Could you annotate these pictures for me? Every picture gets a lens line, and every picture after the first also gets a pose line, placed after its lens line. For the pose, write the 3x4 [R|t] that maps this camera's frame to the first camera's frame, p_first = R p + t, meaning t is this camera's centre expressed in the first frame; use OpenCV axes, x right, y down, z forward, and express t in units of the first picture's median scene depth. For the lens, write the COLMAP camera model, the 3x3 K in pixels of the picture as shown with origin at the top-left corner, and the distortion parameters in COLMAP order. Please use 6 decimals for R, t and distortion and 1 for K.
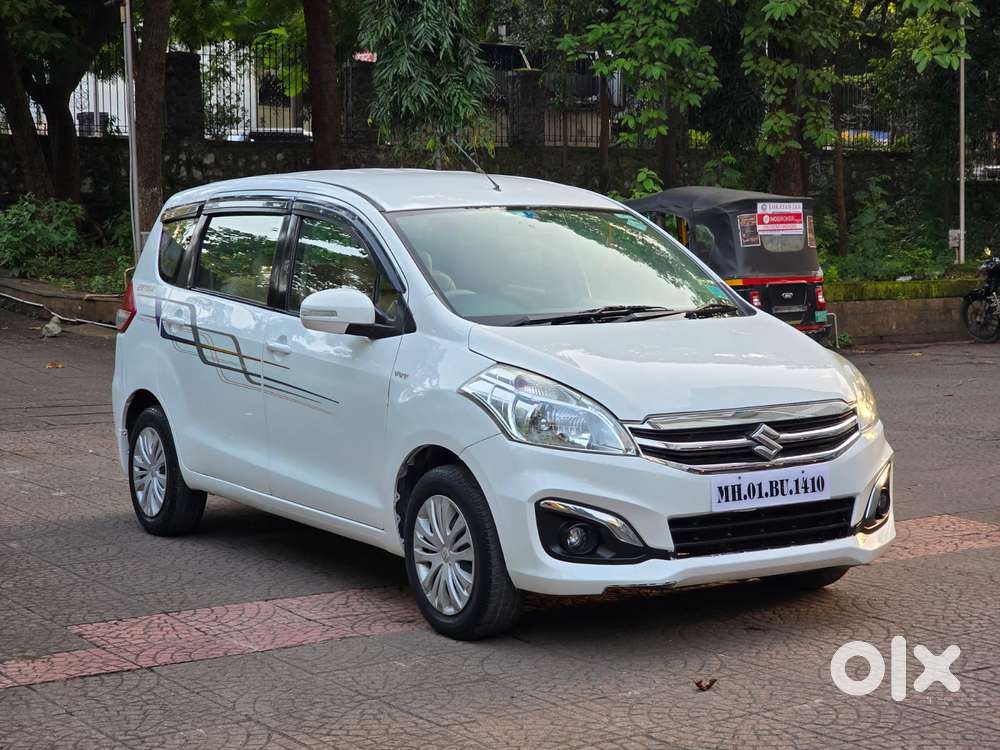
lens RADIAL K [[1877.5, 0, 500.0], [0, 1877.5, 375.0], [0, 0, 1]] dist [-0.004103, 0.381681]
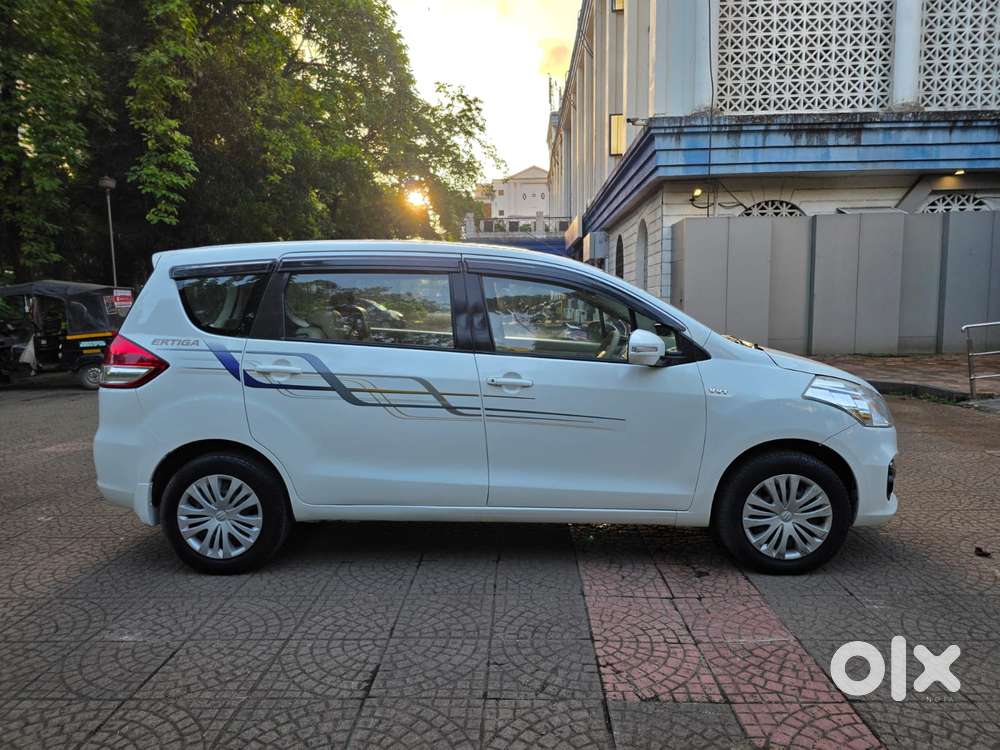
lens RADIAL K [[696.3, 0, 526.5], [0, 696.3, 372.3], [0, 0, 1]] dist [0.004608, 0.003480]
pose [[0.564428, -0.078362, 0.821755, -0.416544], [0.070721, 0.996414, 0.046443, -0.035648], [-0.822447, 0.031902, 0.567946, 0.657441]]
